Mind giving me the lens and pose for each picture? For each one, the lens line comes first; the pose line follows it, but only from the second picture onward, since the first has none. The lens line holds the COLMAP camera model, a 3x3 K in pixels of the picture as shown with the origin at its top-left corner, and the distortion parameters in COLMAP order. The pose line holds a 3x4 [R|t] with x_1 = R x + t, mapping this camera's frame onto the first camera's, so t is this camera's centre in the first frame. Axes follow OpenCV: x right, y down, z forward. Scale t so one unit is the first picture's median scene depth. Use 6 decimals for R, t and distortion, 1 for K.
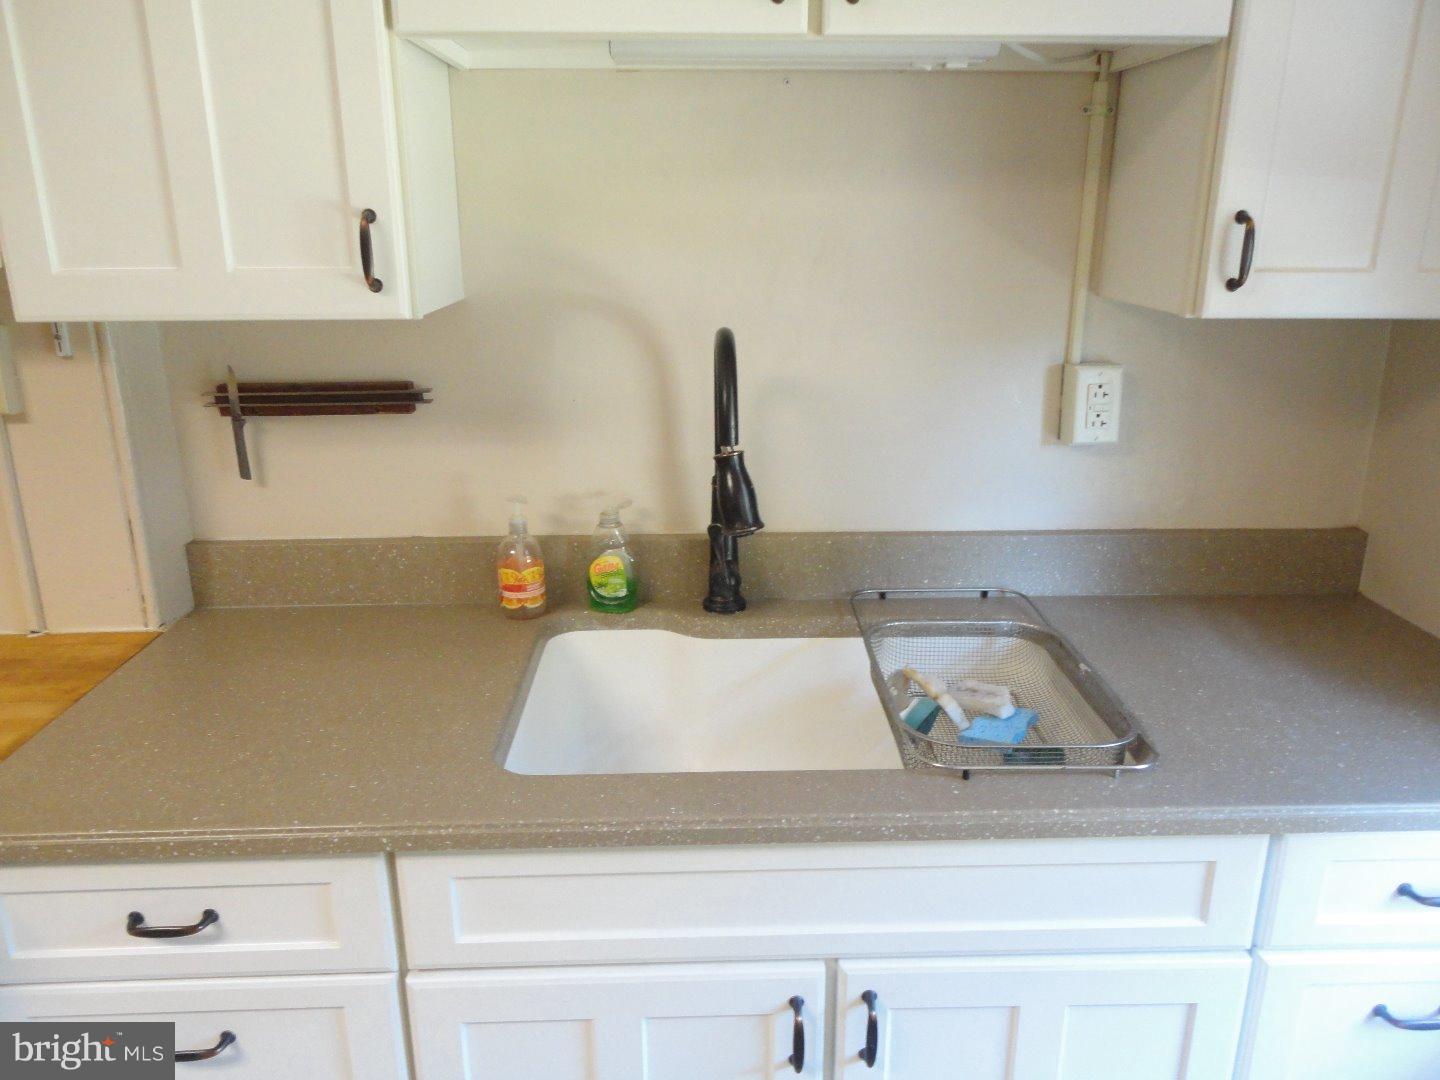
lens RADIAL K [[1062.0, 0, 721.9], [0, 1062.0, 535.1], [0, 0, 1]] dist [-0.008884, 0.005573]
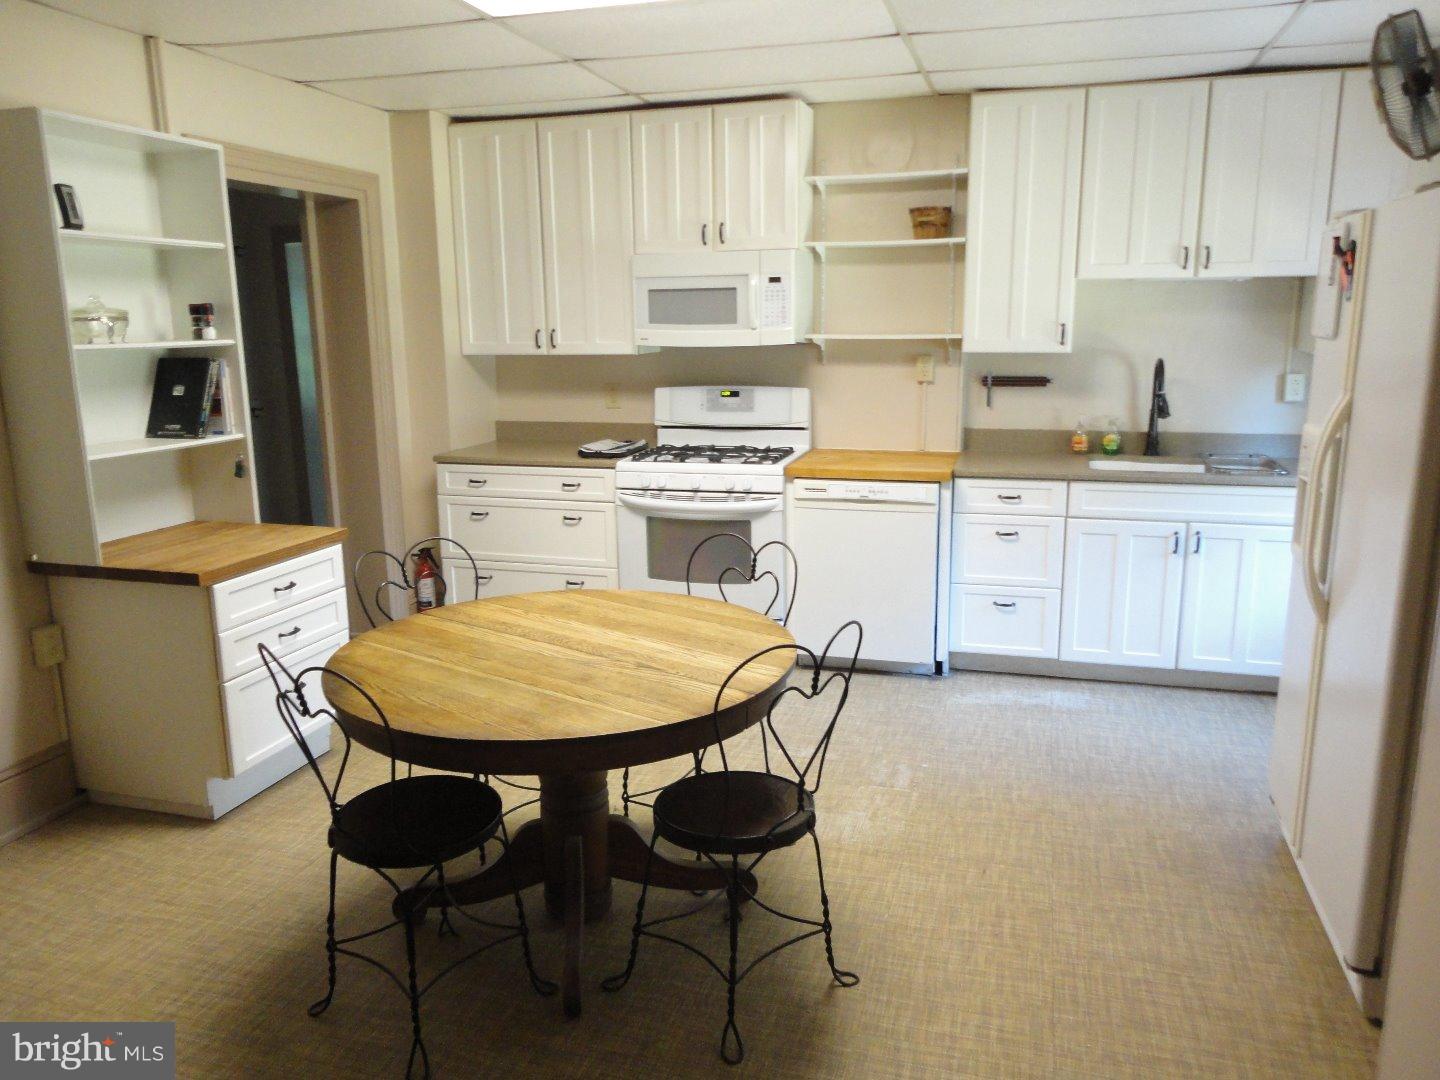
lens RADIAL K [[1062.0, 0, 717.7], [0, 1062.0, 533.0], [0, 0, 1]] dist [-0.008884, 0.005573]
pose [[0.948549, 0.056911, -0.311475, -0.213562], [-0.084399, 0.993569, -0.075485, 0.619089], [0.305176, 0.097889, 0.947252, -2.160673]]
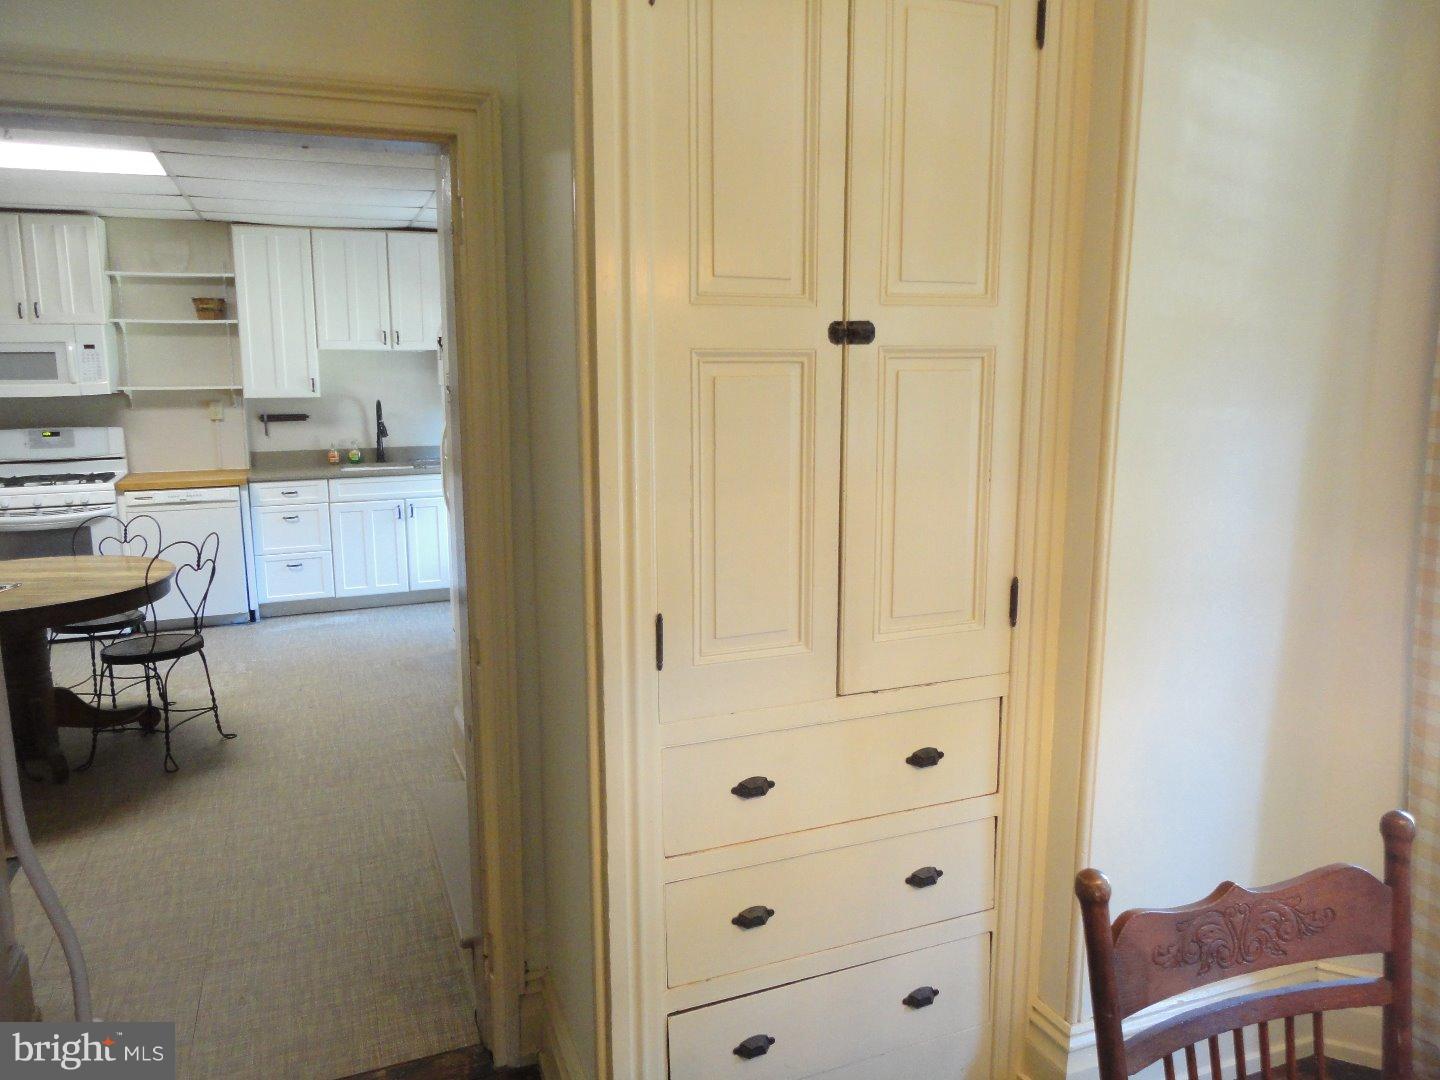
lens RADIAL K [[1062.0, 0, 726.6], [0, 1062.0, 535.5], [0, 0, 1]] dist [-0.008884, 0.005573]
pose [[0.940265, -0.055354, 0.335913, -0.153279], [0.099643, 0.988231, -0.116067, 1.075386], [-0.325535, 0.142605, 0.934714, -3.750822]]
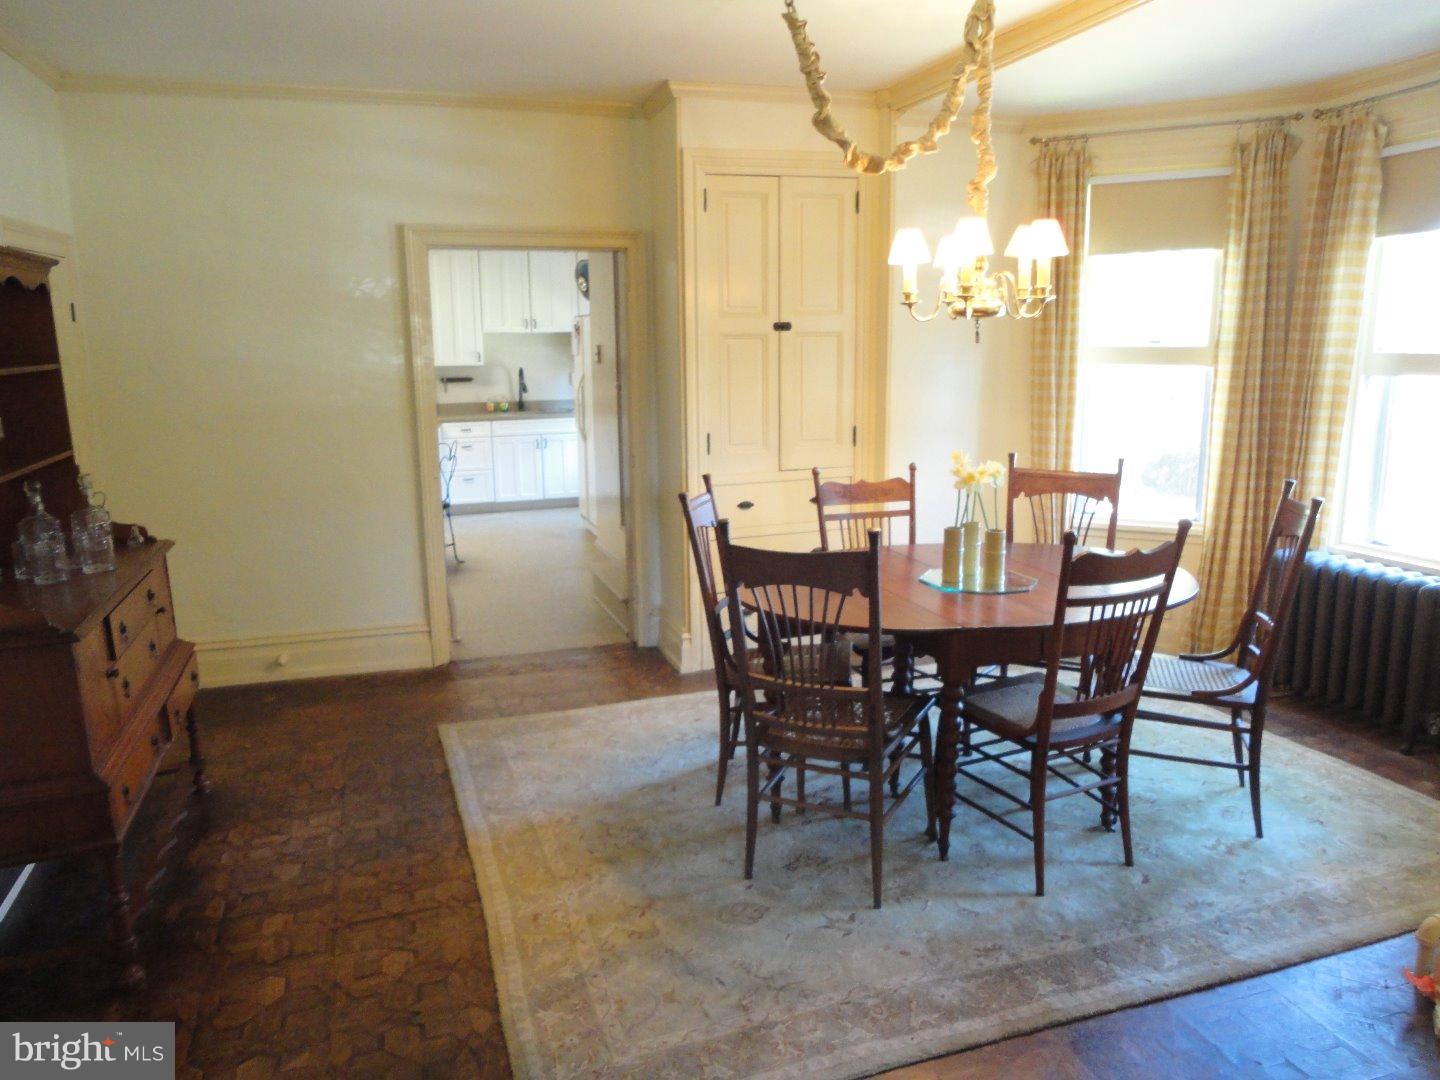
lens RADIAL K [[1062.0, 0, 710.5], [0, 1062.0, 548.3], [0, 0, 1]] dist [-0.008884, 0.005573]
pose [[0.962563, -0.062380, 0.263784, -0.666446], [0.089027, 0.991928, -0.090291, 1.626998], [-0.256023, 0.110395, 0.960346, -5.558397]]
